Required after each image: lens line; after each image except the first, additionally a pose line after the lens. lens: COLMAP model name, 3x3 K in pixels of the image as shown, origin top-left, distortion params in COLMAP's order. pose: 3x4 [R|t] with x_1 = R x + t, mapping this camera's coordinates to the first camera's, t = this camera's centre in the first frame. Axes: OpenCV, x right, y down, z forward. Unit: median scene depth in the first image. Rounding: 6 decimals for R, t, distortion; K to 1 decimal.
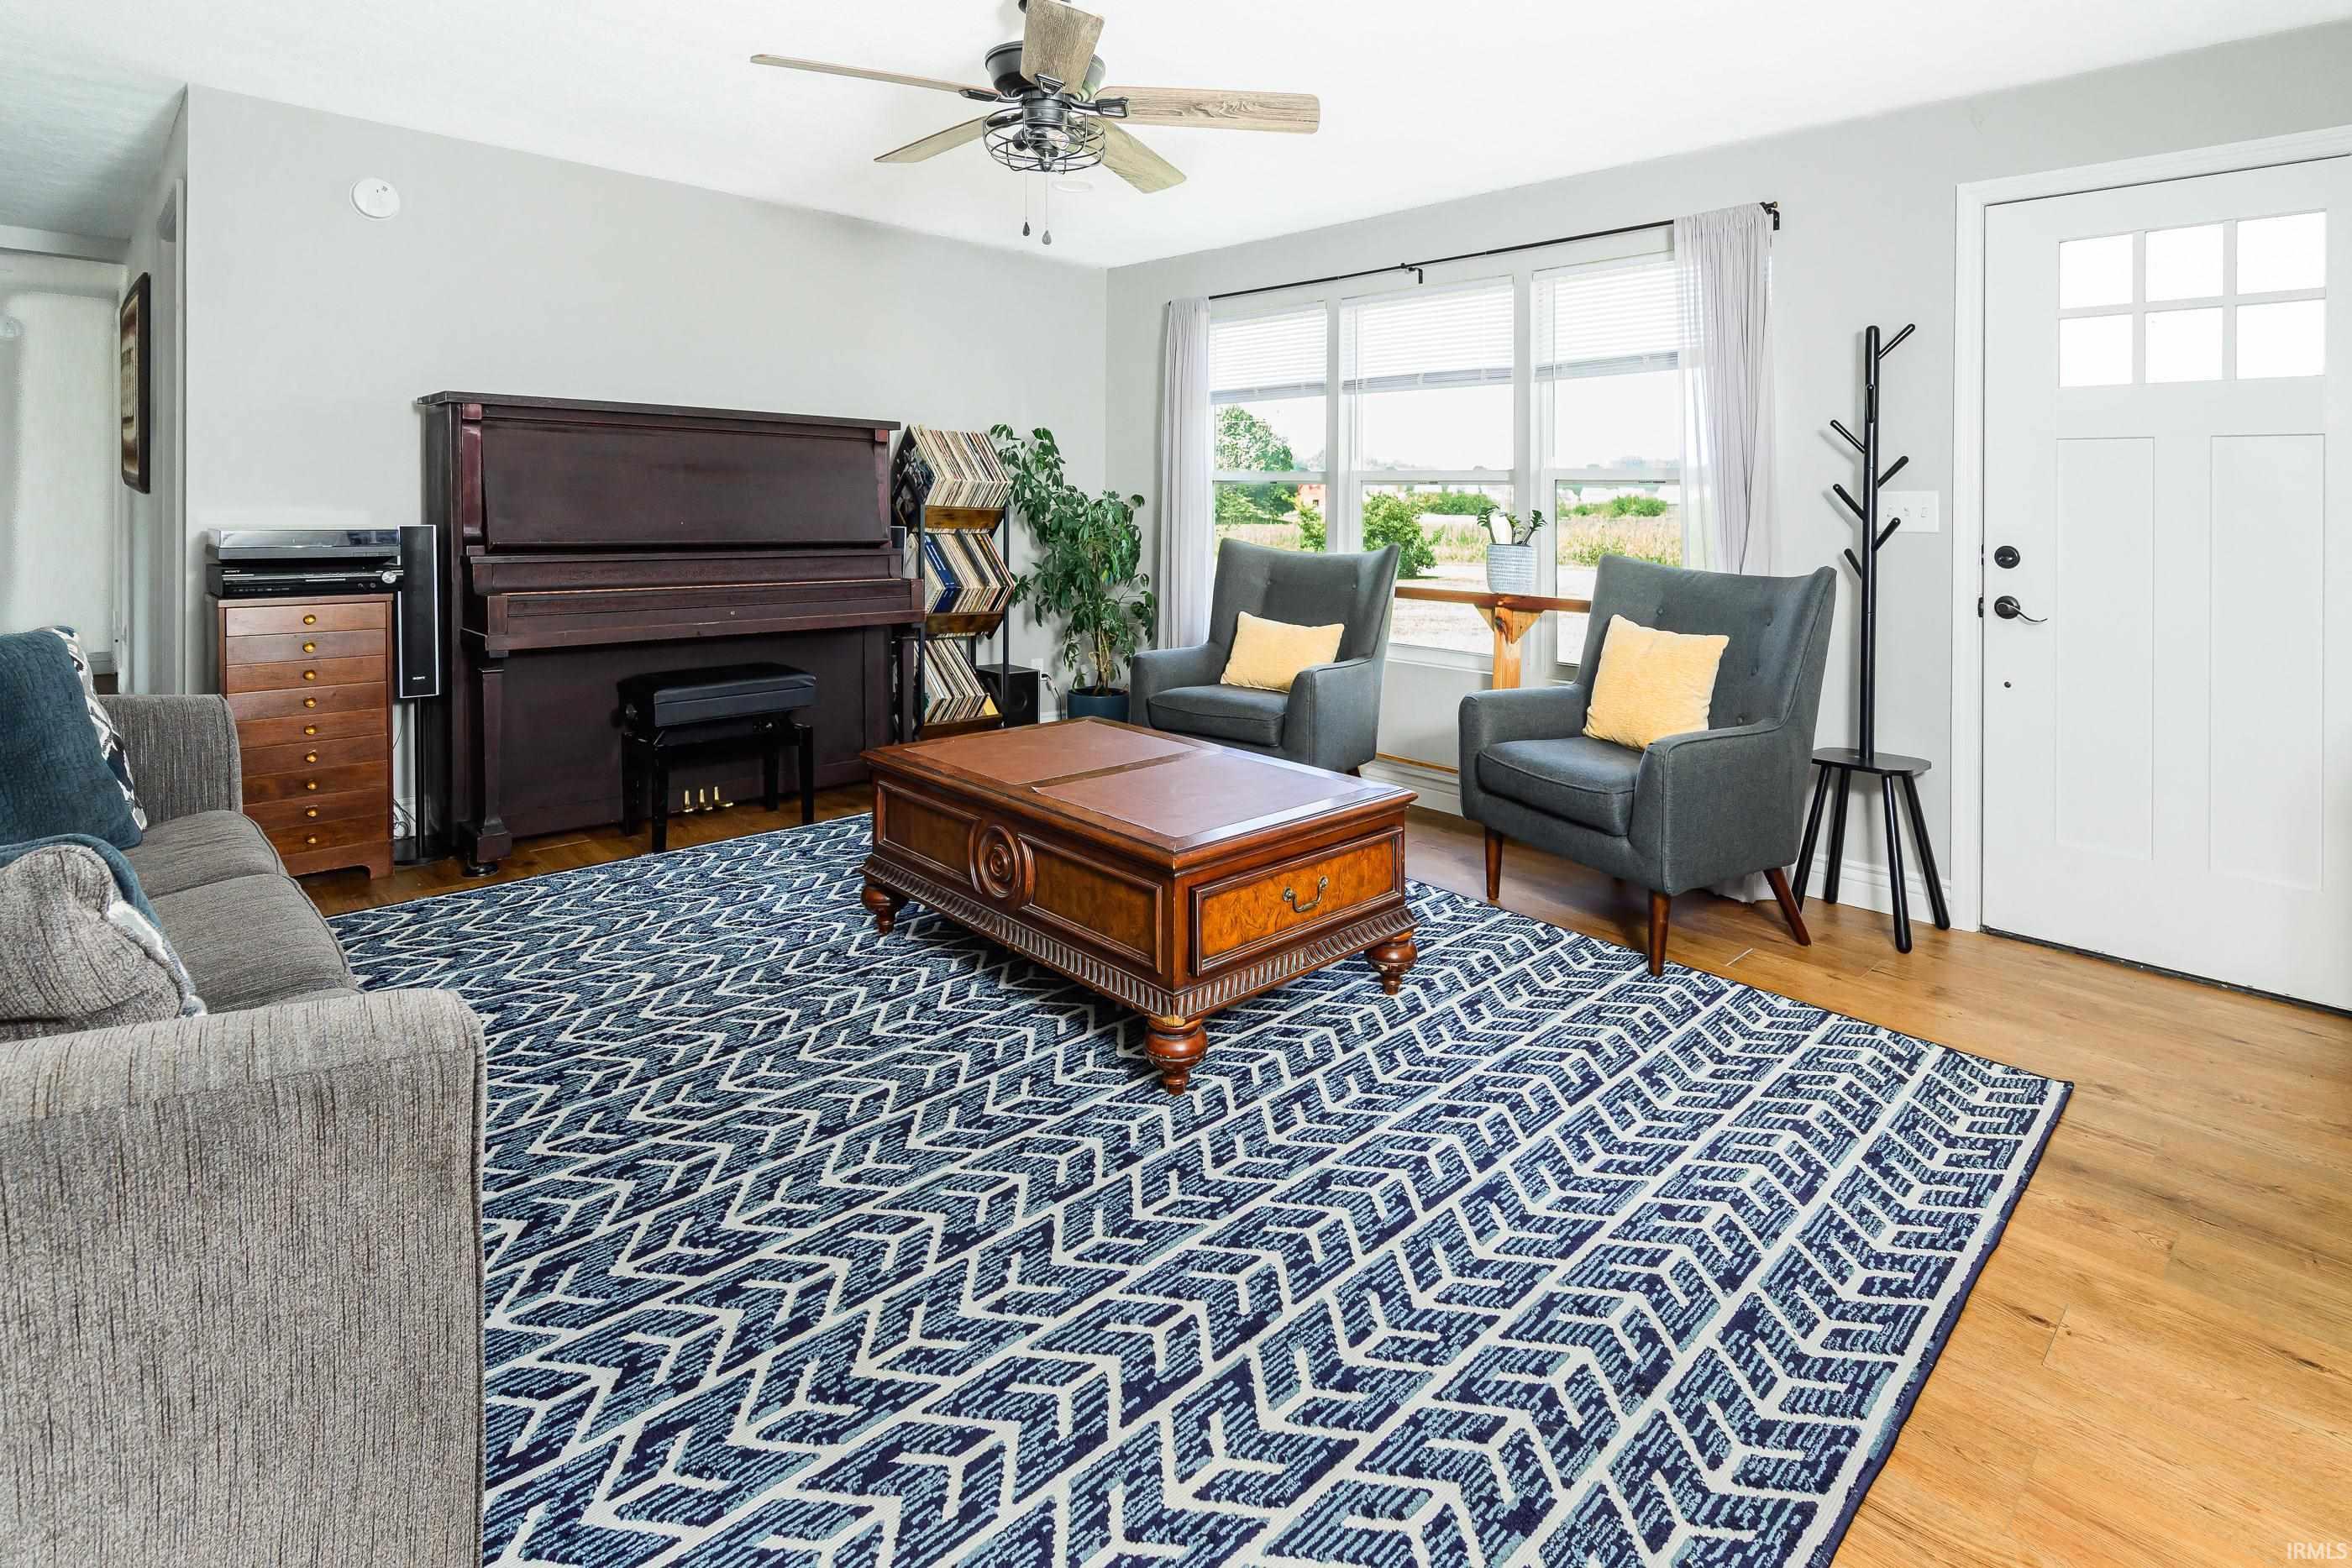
lens RADIAL K [[1175.8, 0, 1176.0], [0, 1175.8, 784.0], [0, 0, 1]] dist [0.002488, 0.000057]
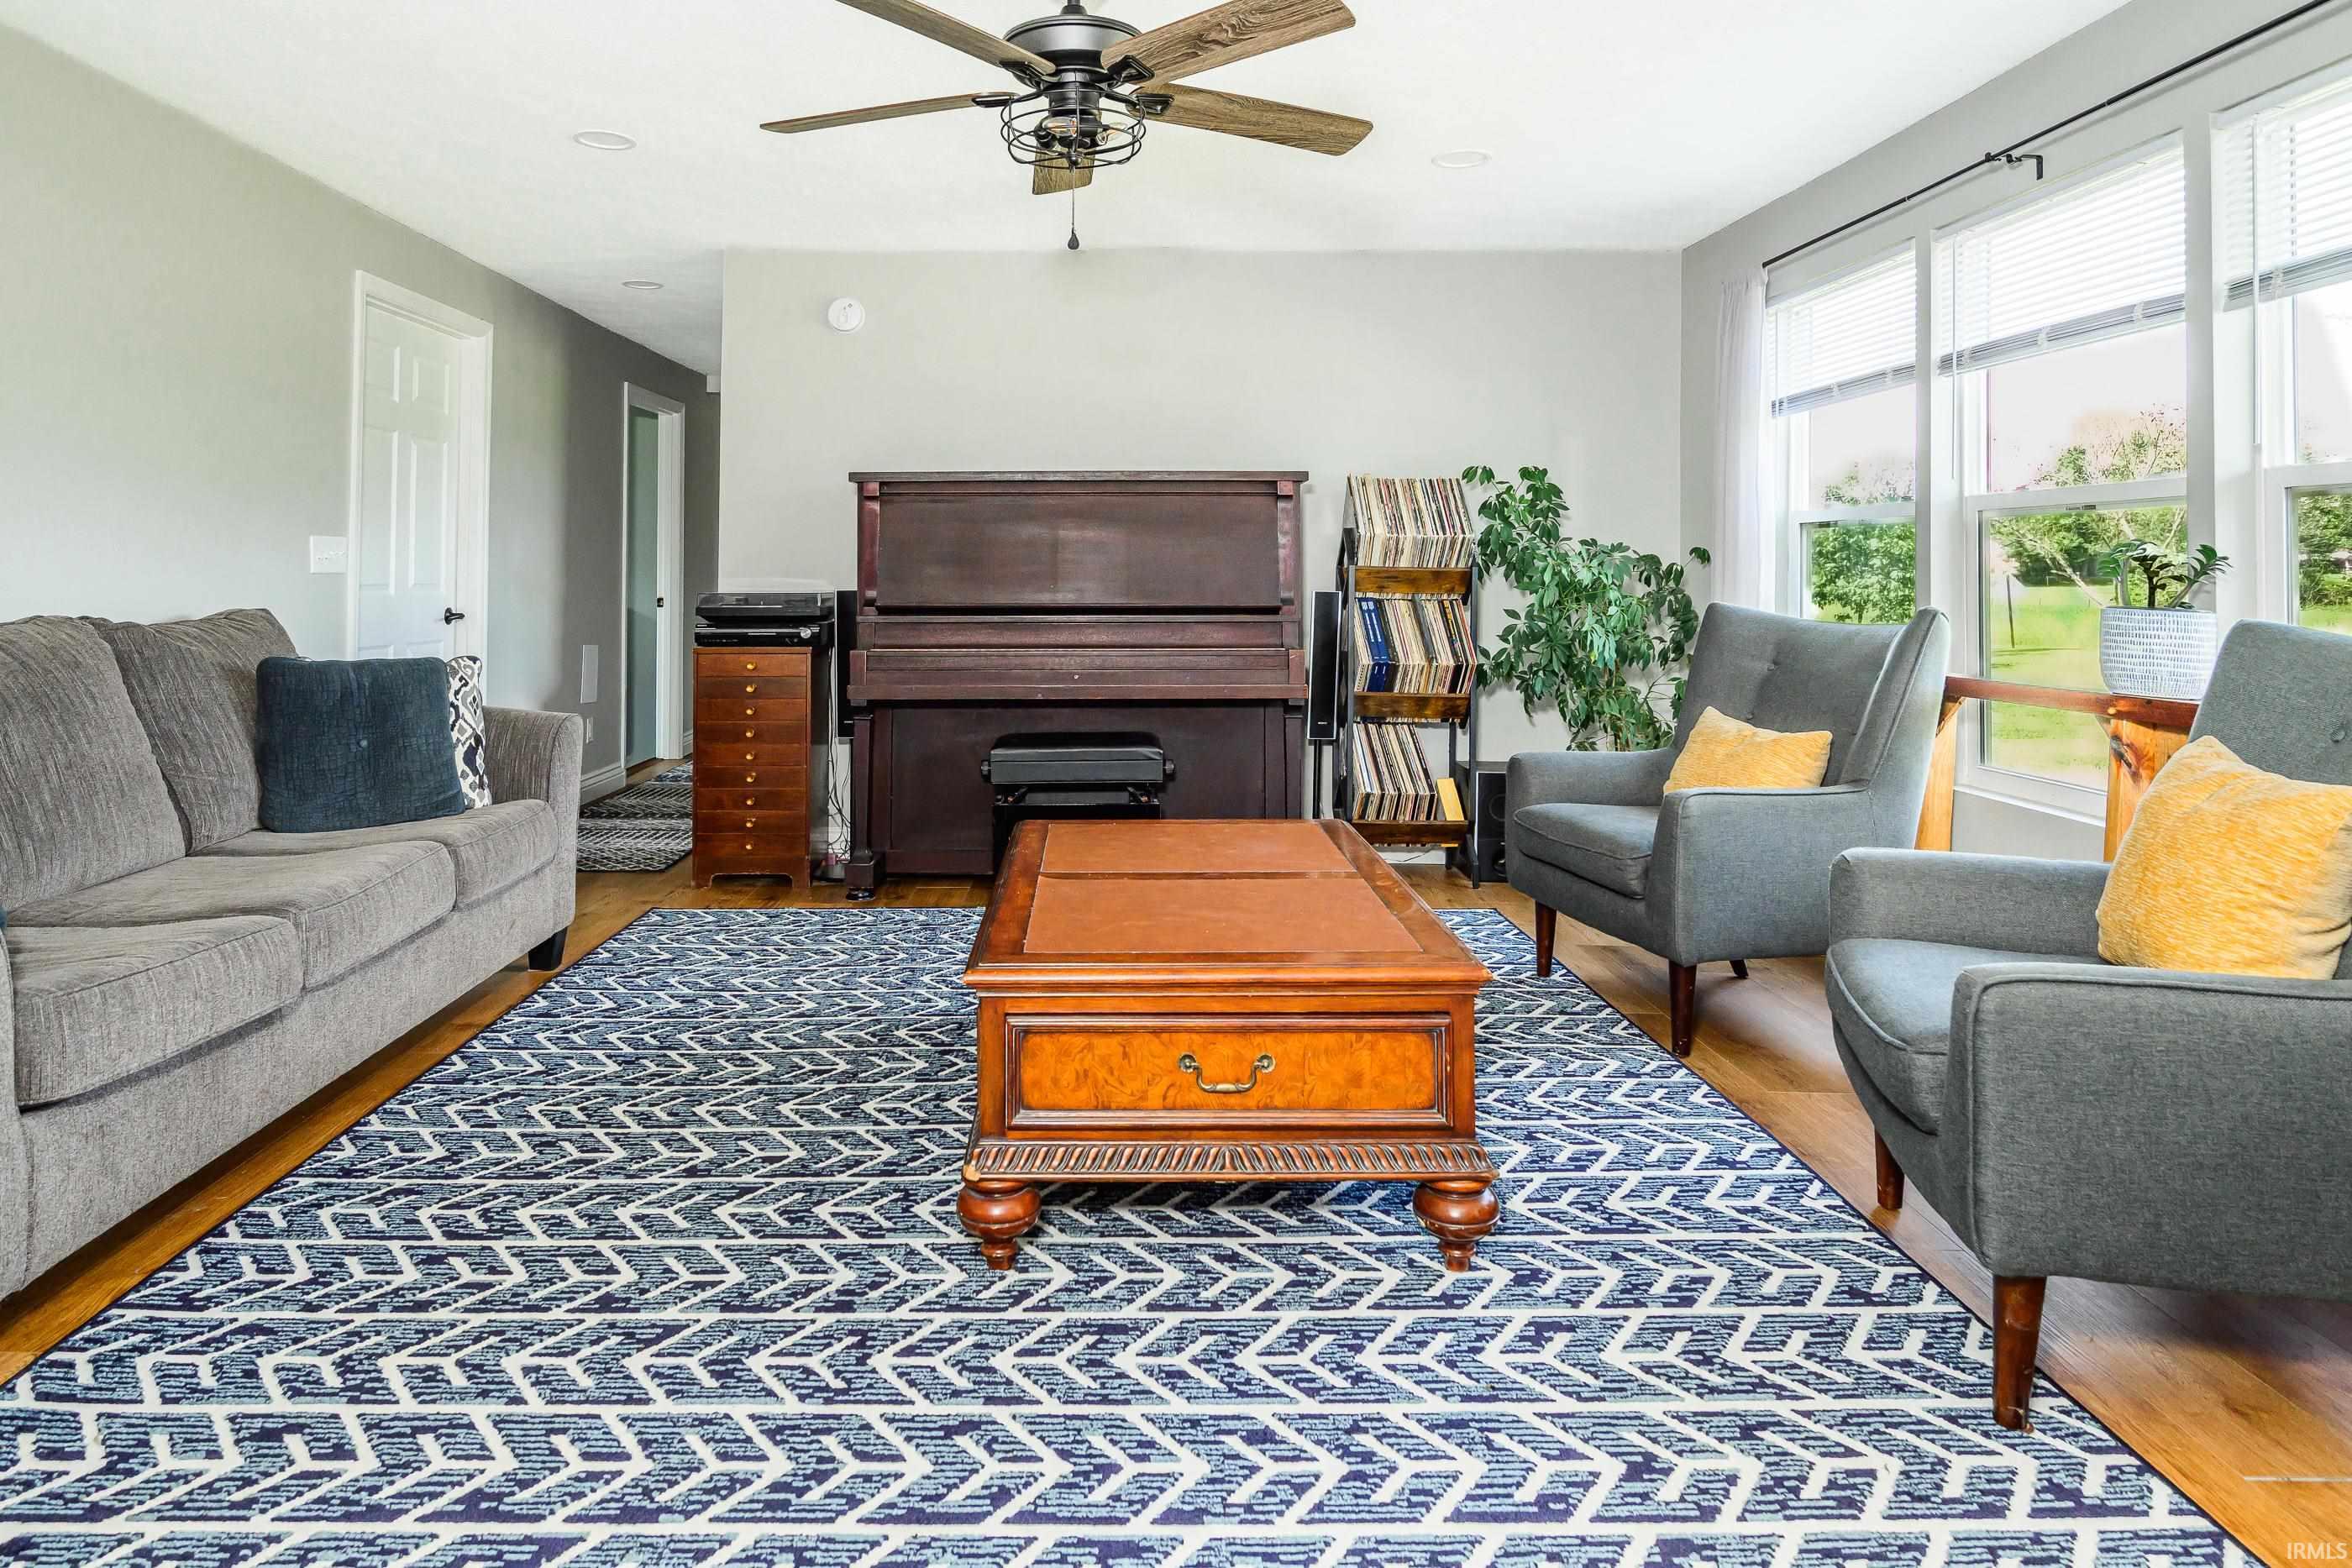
lens RADIAL K [[1303.8, 0, 1097.6], [0, 1303.8, 842.2], [0, 0, 1]] dist [-0.003530, -0.000094]
pose [[0.710133, 0.122592, -0.693313, 0.416427], [-0.150153, 0.988440, 0.020980, -0.035609], [0.687870, 0.089205, 0.720331, 0.247911]]
